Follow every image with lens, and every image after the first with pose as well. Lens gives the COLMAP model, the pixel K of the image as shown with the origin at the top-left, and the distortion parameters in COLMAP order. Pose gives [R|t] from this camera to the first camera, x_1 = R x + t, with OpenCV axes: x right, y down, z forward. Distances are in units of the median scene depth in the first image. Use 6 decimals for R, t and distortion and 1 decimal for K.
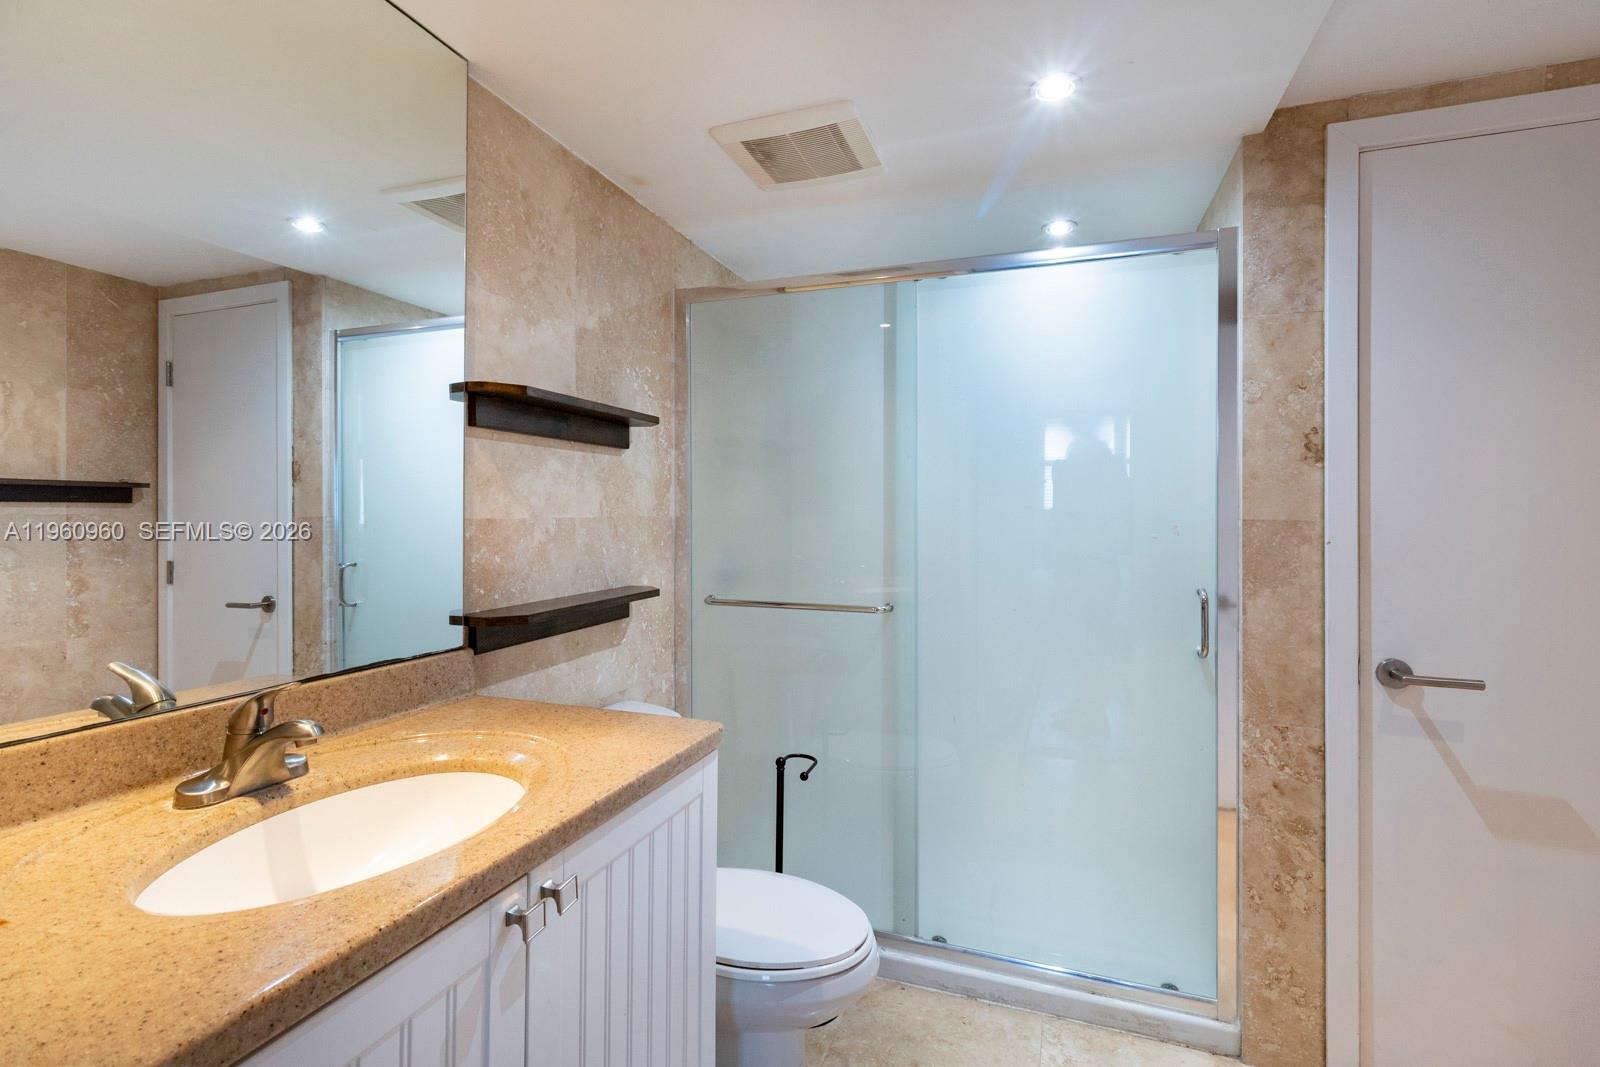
lens RADIAL K [[742.0, 0, 764.7], [0, 742.0, 519.2], [0, 0, 1]] dist [0.001960, 0.000295]
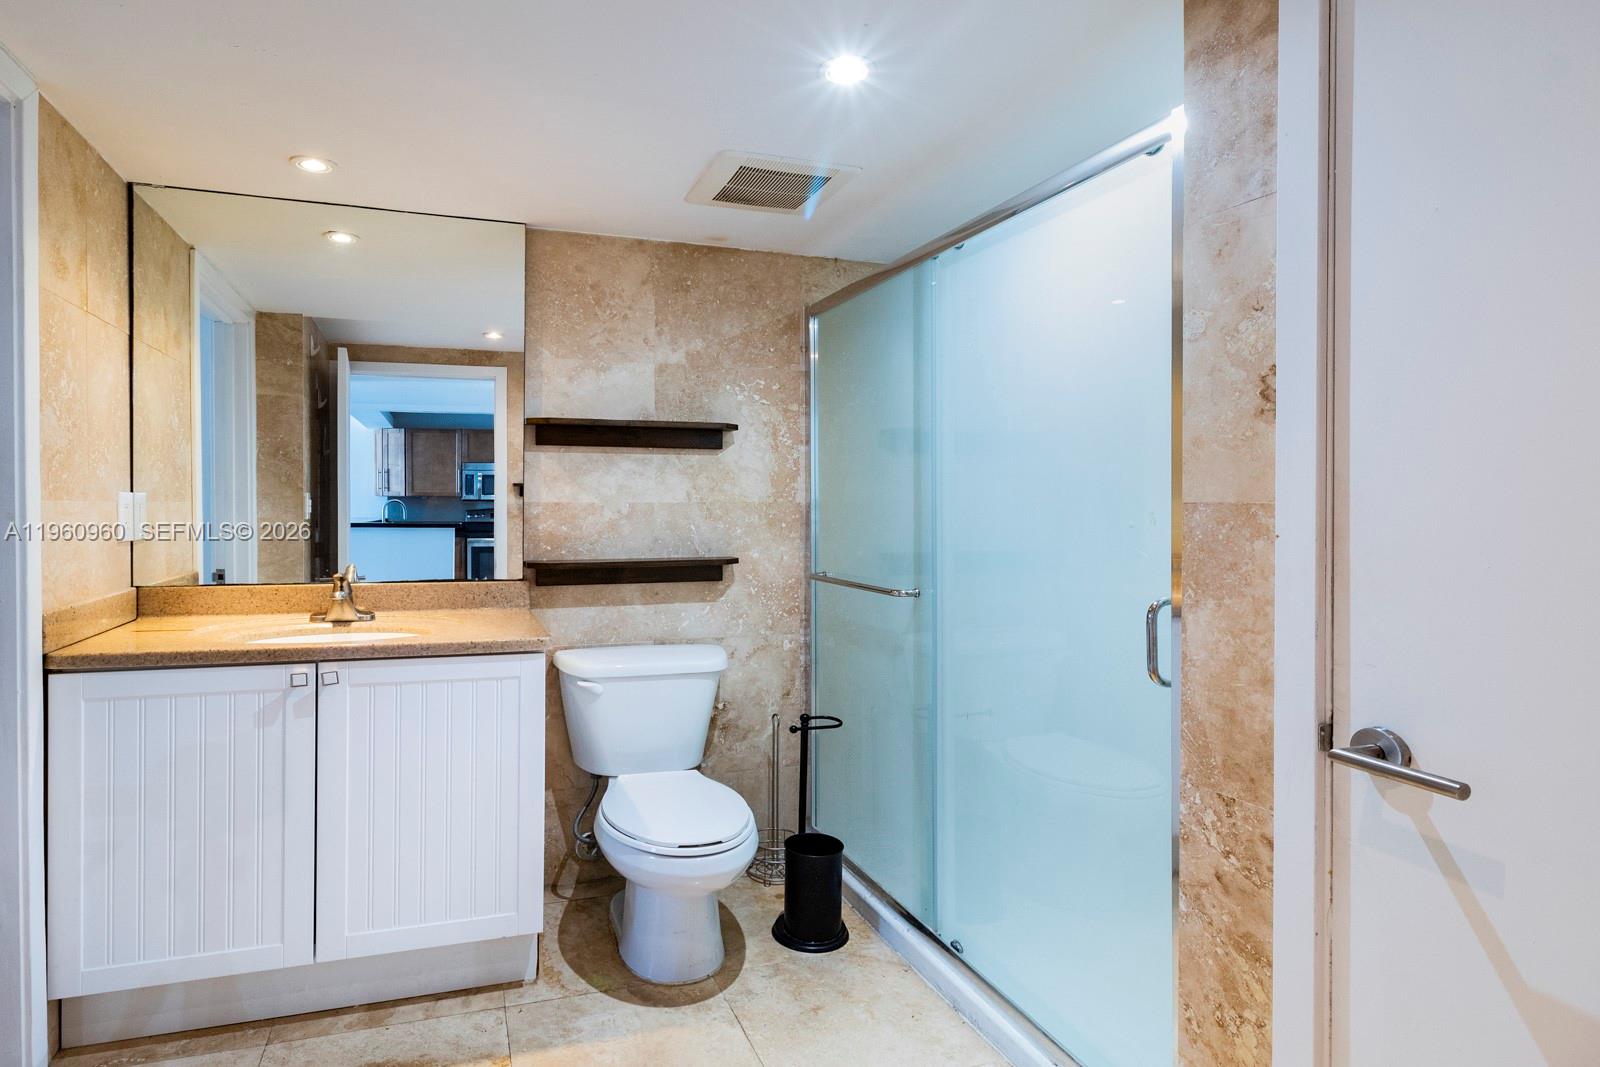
lens RADIAL K [[742.0, 0, 764.7], [0, 742.0, 519.2], [0, 0, 1]] dist [0.001960, 0.000295]
pose [[0.686637, 0.013449, -0.726876, 0.904310], [-0.006434, 0.999902, 0.012422, 0.010590], [0.726972, -0.003853, 0.686656, 0.199418]]
